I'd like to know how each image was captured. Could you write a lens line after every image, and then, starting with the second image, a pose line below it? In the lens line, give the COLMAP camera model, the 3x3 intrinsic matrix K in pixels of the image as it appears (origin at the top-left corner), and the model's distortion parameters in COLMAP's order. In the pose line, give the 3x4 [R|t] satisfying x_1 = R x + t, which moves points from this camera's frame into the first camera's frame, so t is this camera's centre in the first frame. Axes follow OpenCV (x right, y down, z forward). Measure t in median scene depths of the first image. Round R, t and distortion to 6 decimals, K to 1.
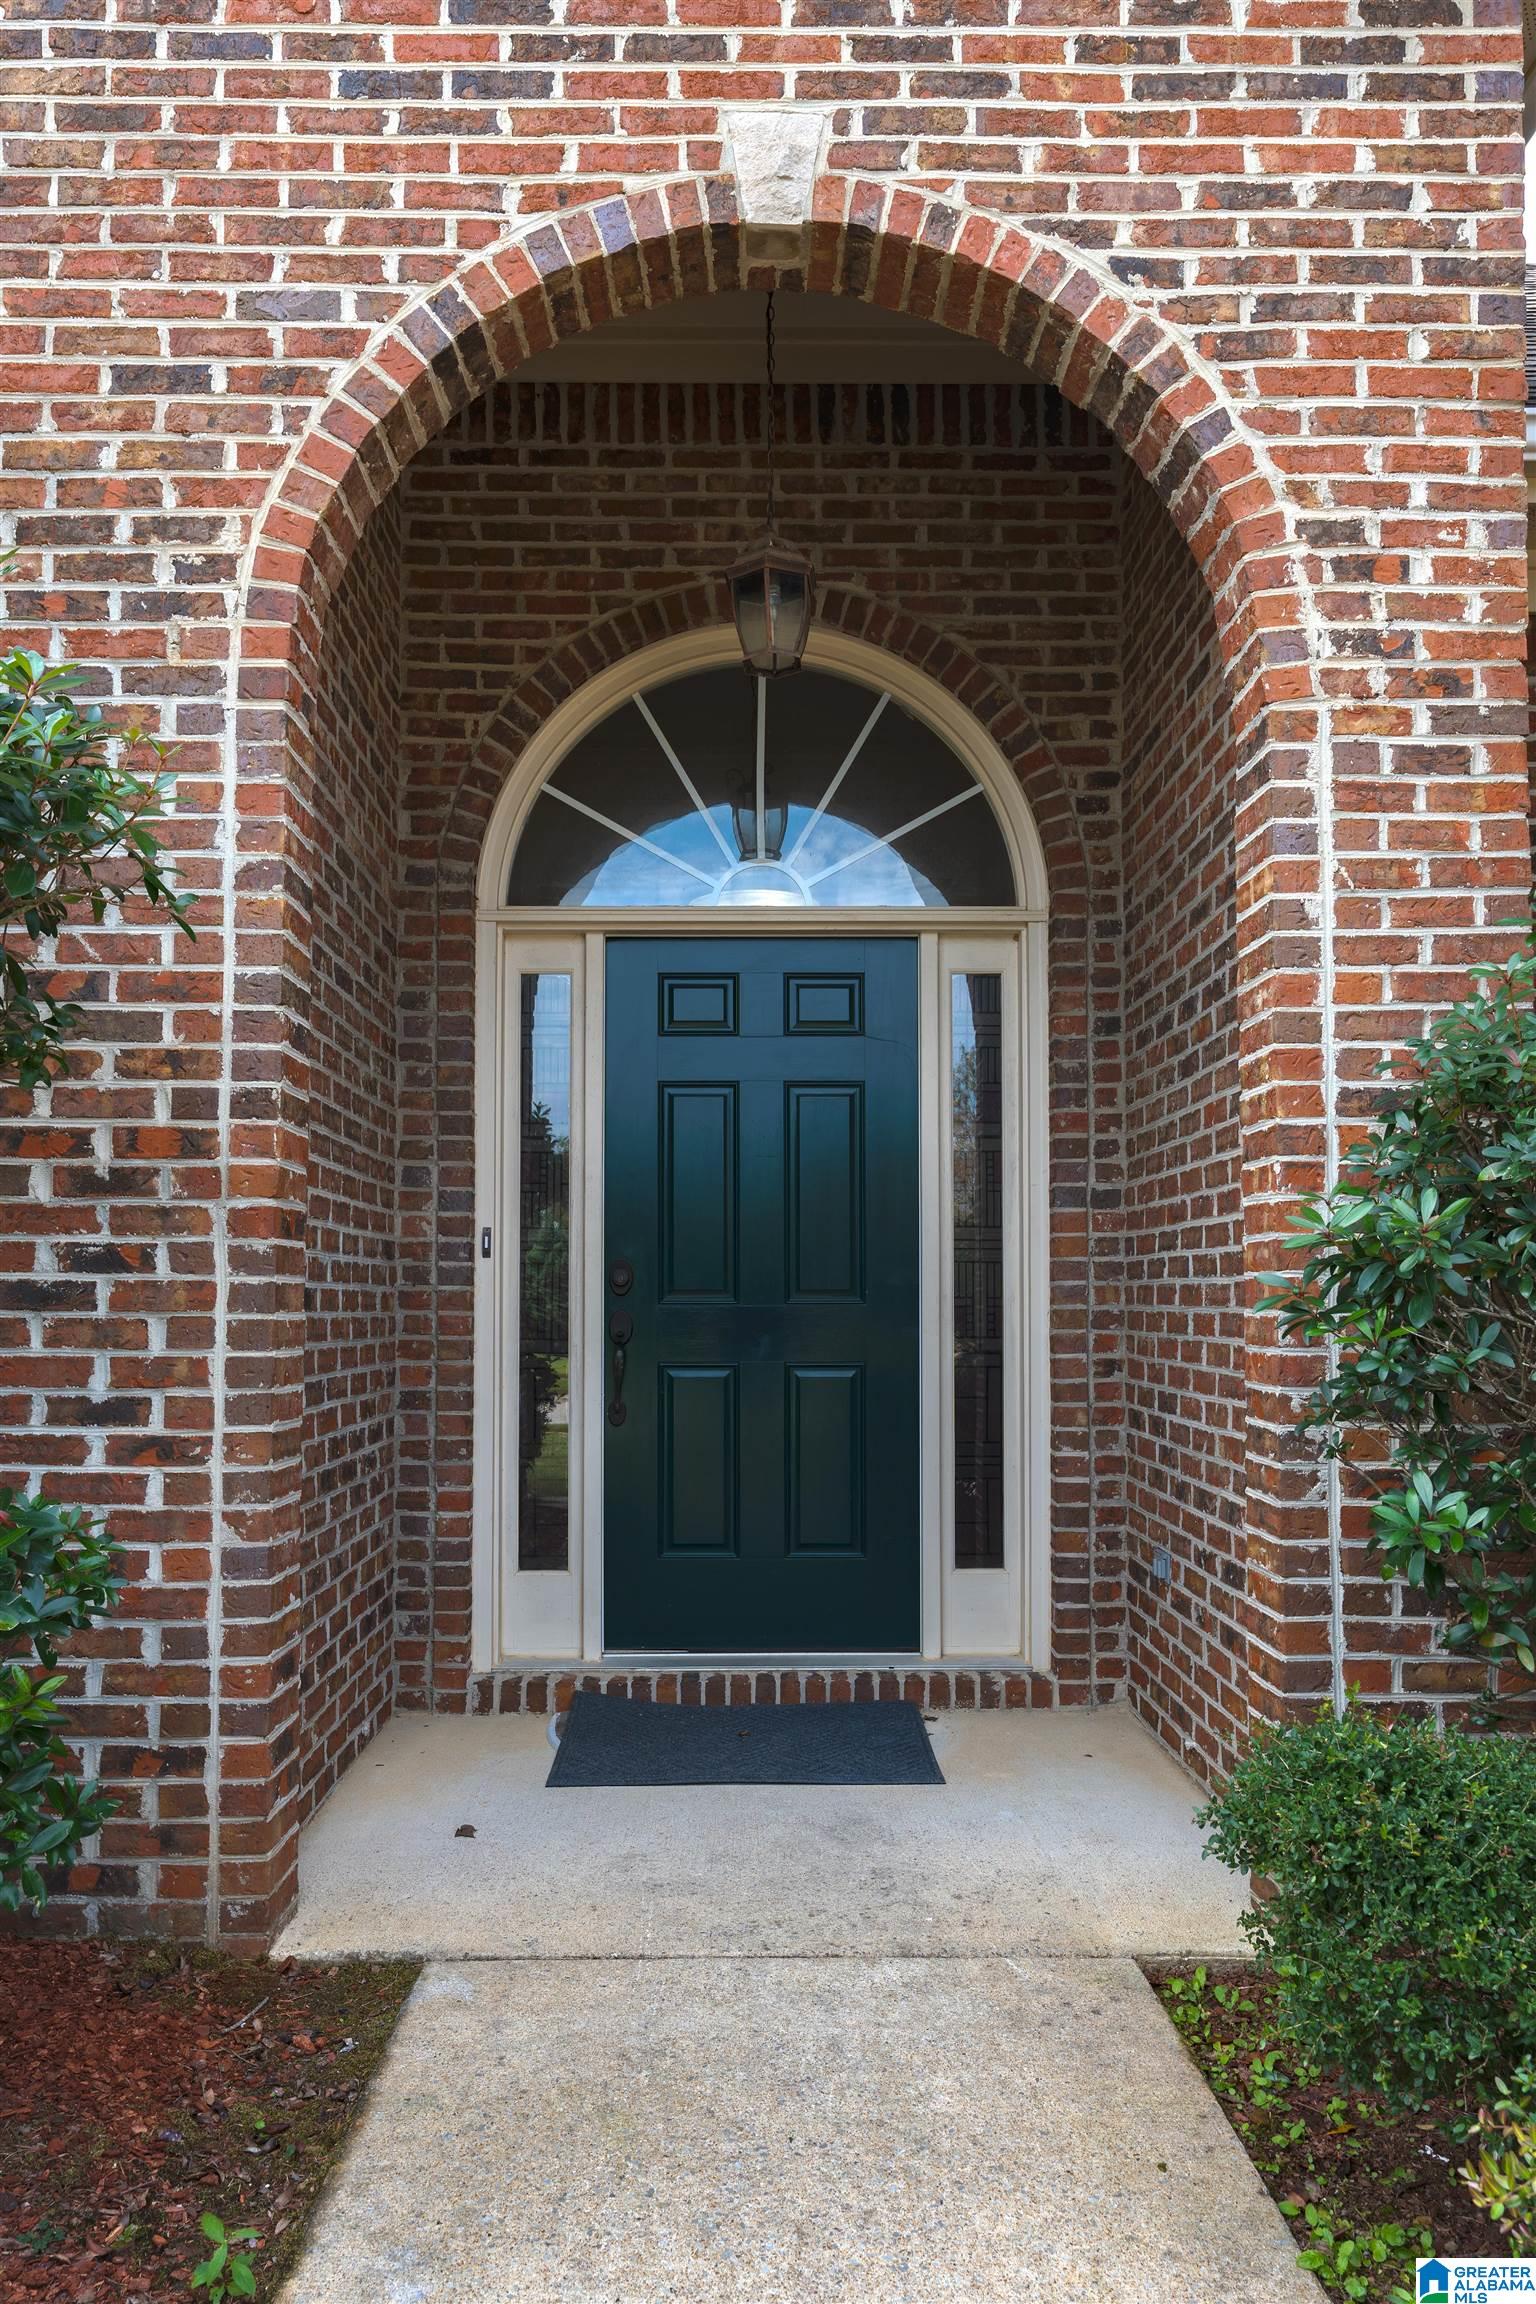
lens RADIAL K [[1615.1, 0, 765.7], [0, 1615.1, 1252.1], [0, 0, 1]] dist [0.004781, 0.004050]
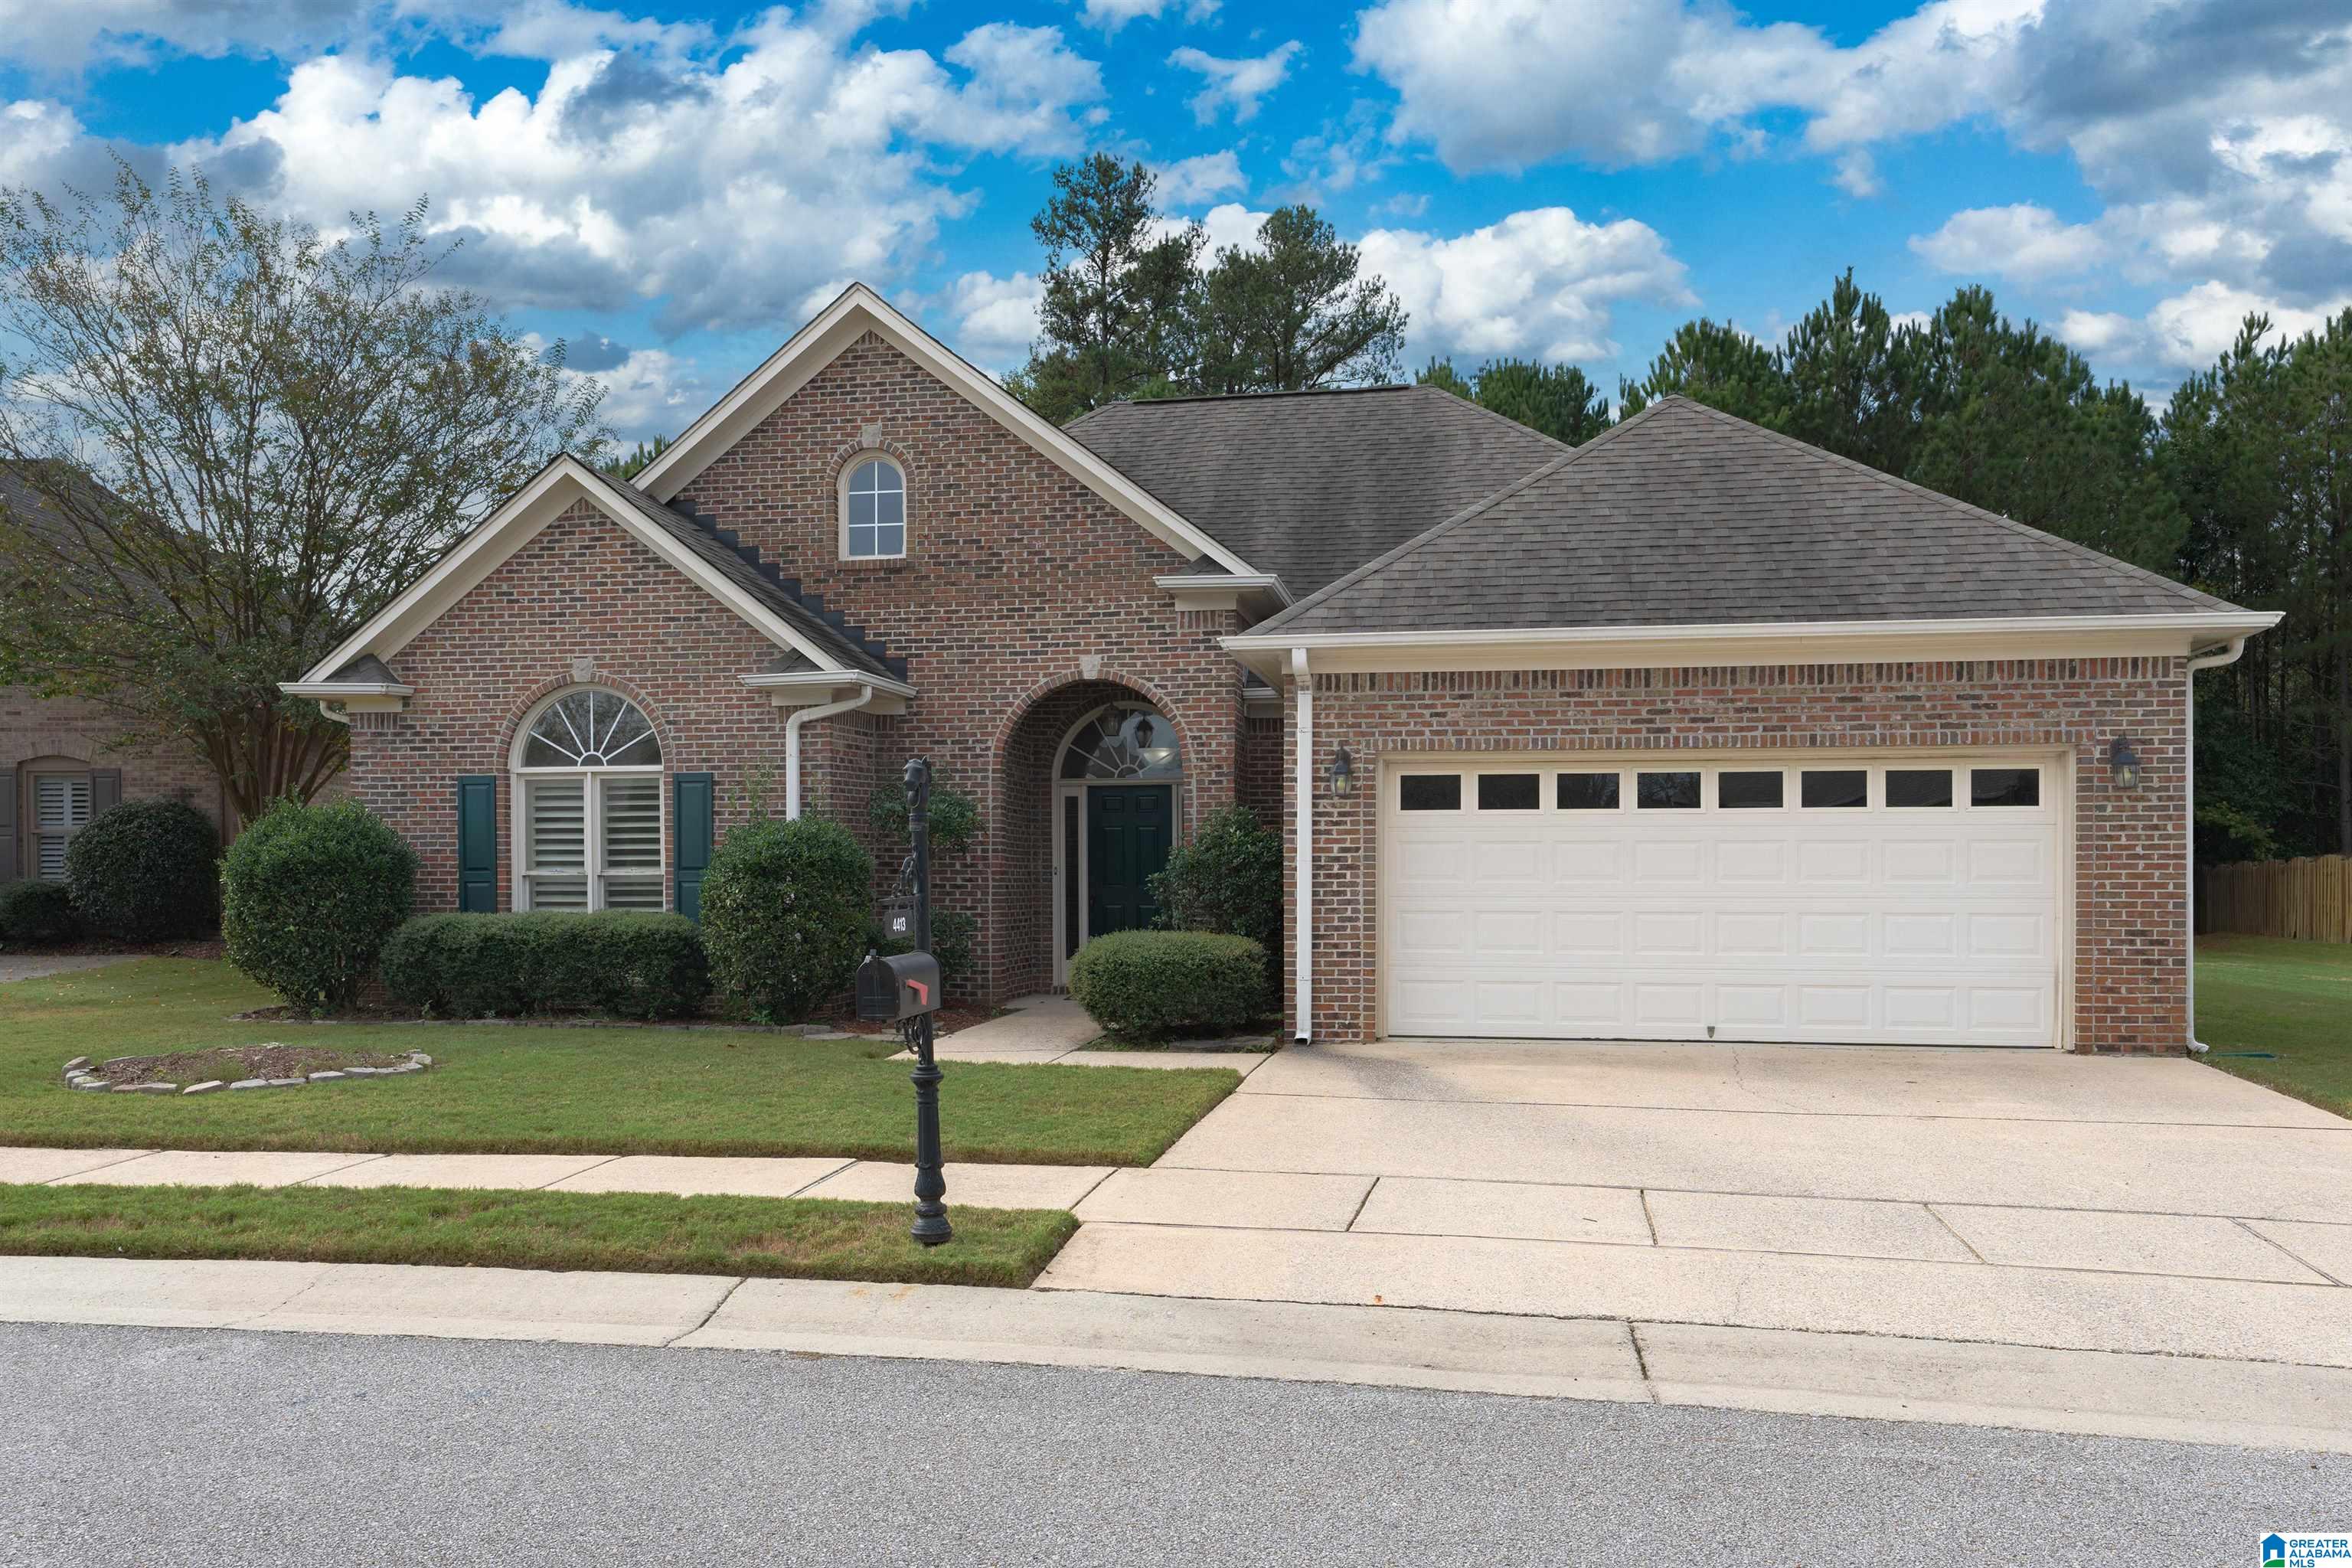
lens RADIAL K [[1701.1, 0, 1181.0], [0, 1701.1, 881.8], [0, 0, 1]] dist [0.006105, 0.001113]
pose [[0.980587, -0.003601, -0.196054, 1.346910], [0.010482, 0.999365, 0.034068, -0.171841], [0.195806, -0.035462, 0.980001, -4.268296]]
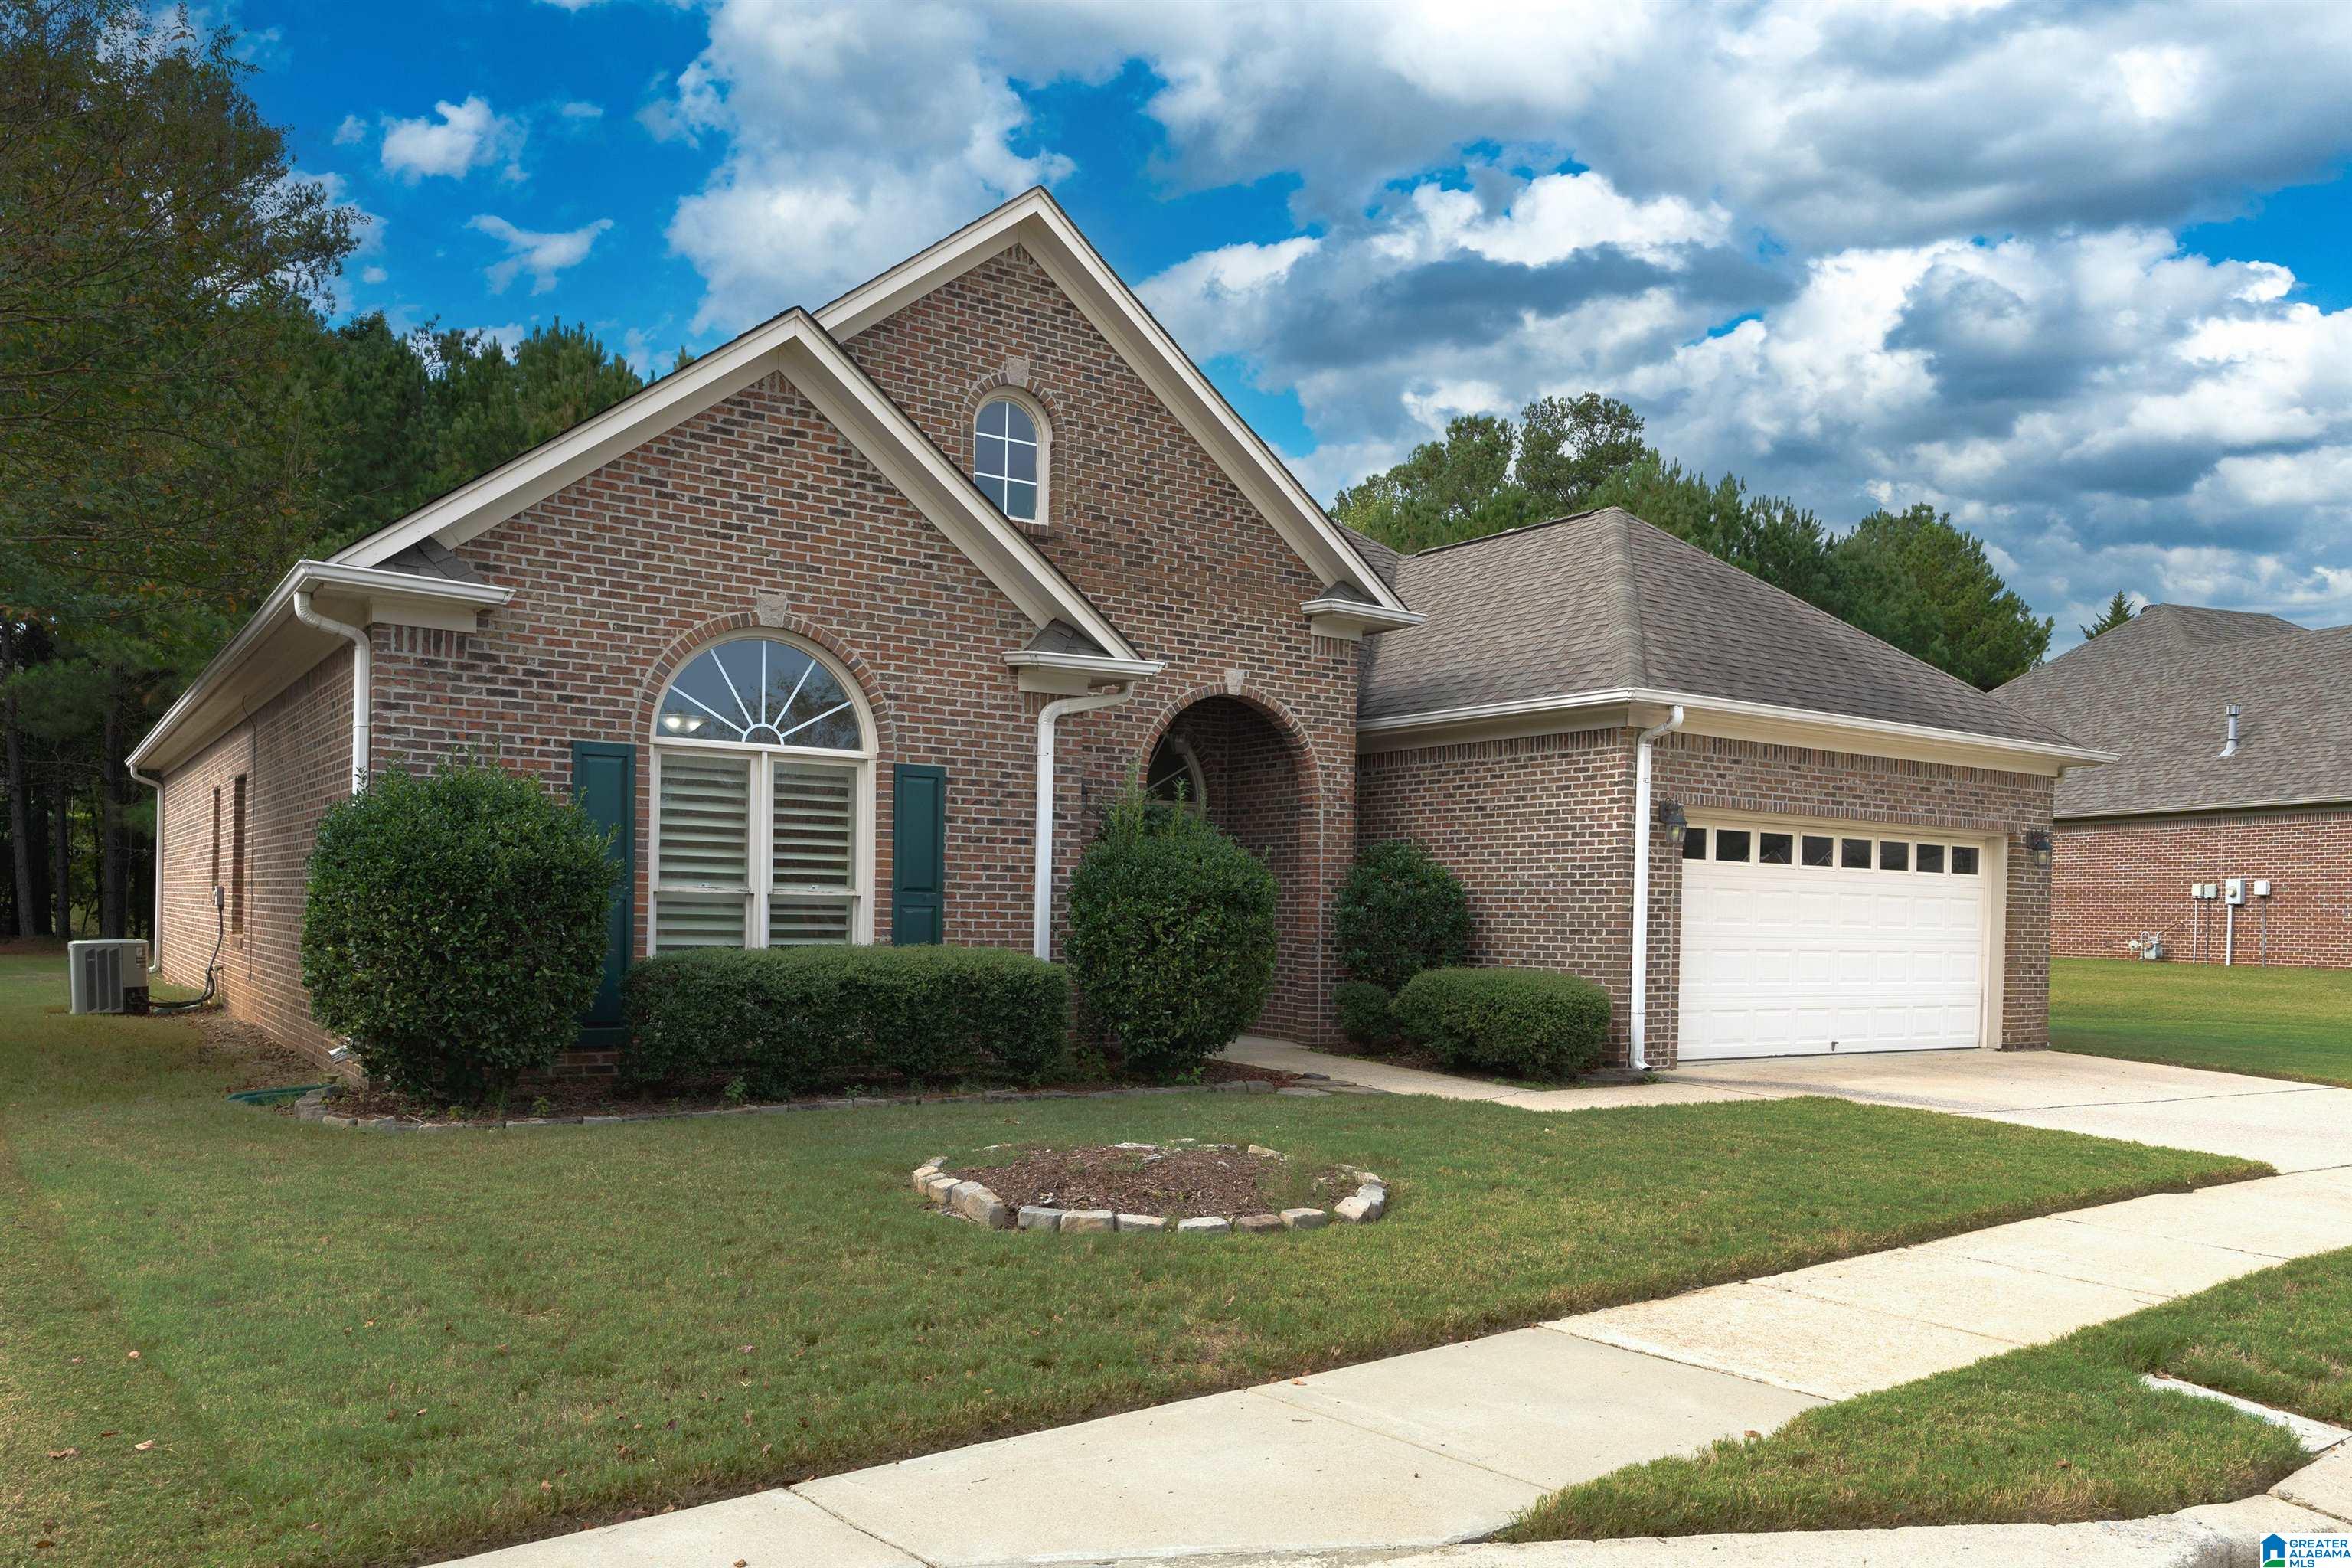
lens RADIAL K [[1694.4, 0, 1175.4], [0, 1694.4, 920.0], [0, 0, 1]] dist [0.003725, 0.000315]
pose [[0.839192, 0.011697, 0.543709, -2.848911], [-0.037253, 0.998657, 0.036013, -0.144925], [-0.542558, -0.050477, 0.838501, -3.129795]]
